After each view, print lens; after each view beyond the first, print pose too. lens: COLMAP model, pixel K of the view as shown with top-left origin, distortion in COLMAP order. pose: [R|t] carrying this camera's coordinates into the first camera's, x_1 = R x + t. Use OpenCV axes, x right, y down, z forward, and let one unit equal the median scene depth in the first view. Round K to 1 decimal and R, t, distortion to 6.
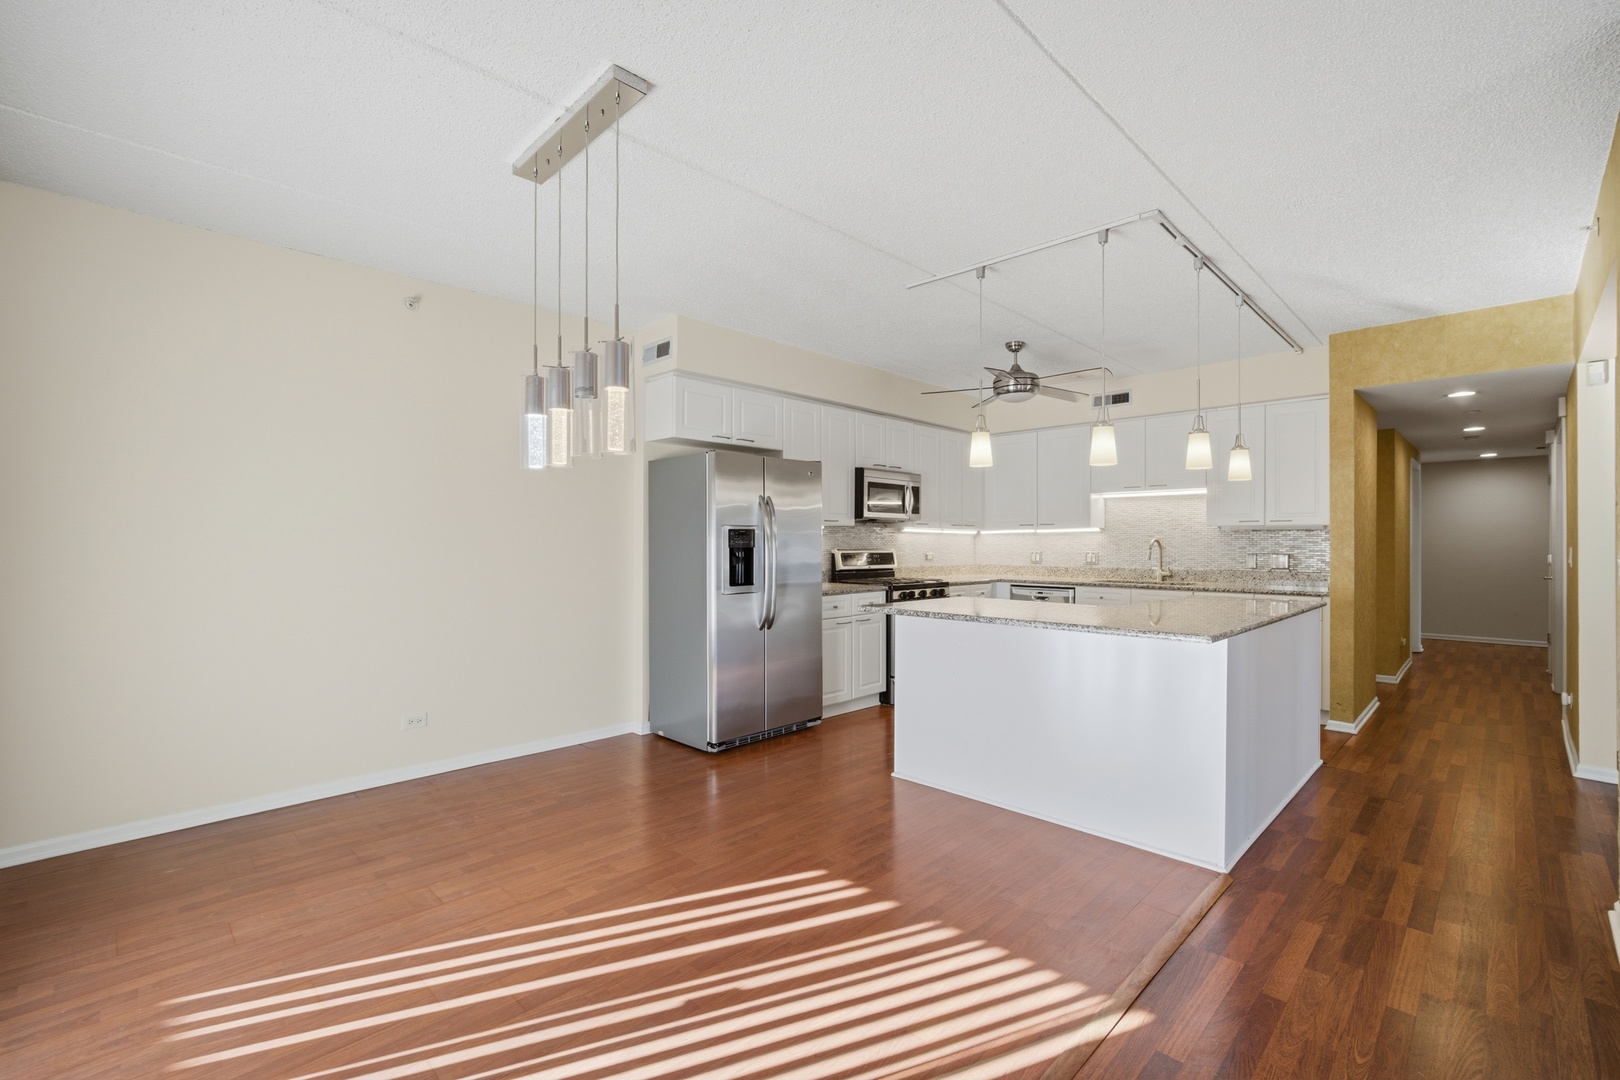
lens RADIAL K [[707.6, 0, 810.4], [0, 707.6, 540.5], [0, 0, 1]] dist [-0.005877, 0.000931]
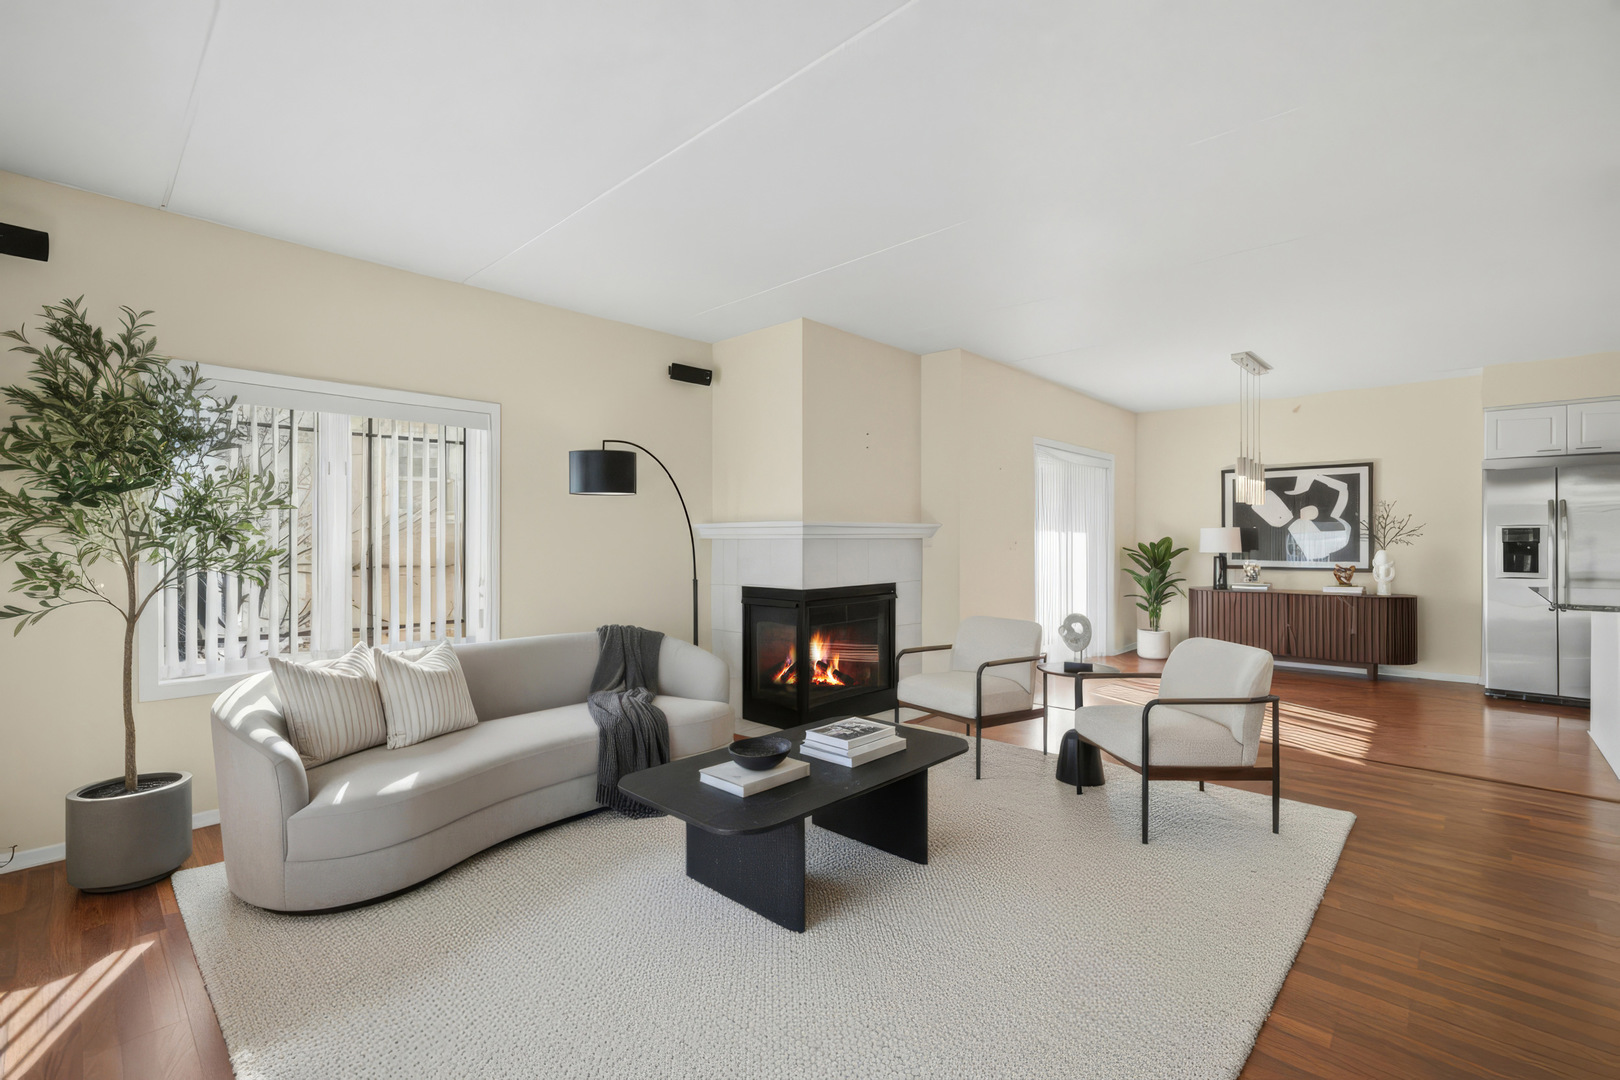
lens RADIAL K [[693.8, 0, 794.6], [0, 693.8, 529.6], [0, 0, 1]] dist [-0.024045, 0.000991]
pose [[-0.042256, 0.004242, -0.999098, 1.069998], [0.000619, 0.999991, 0.004219, -0.018029], [0.999107, -0.000441, -0.042258, -0.232848]]
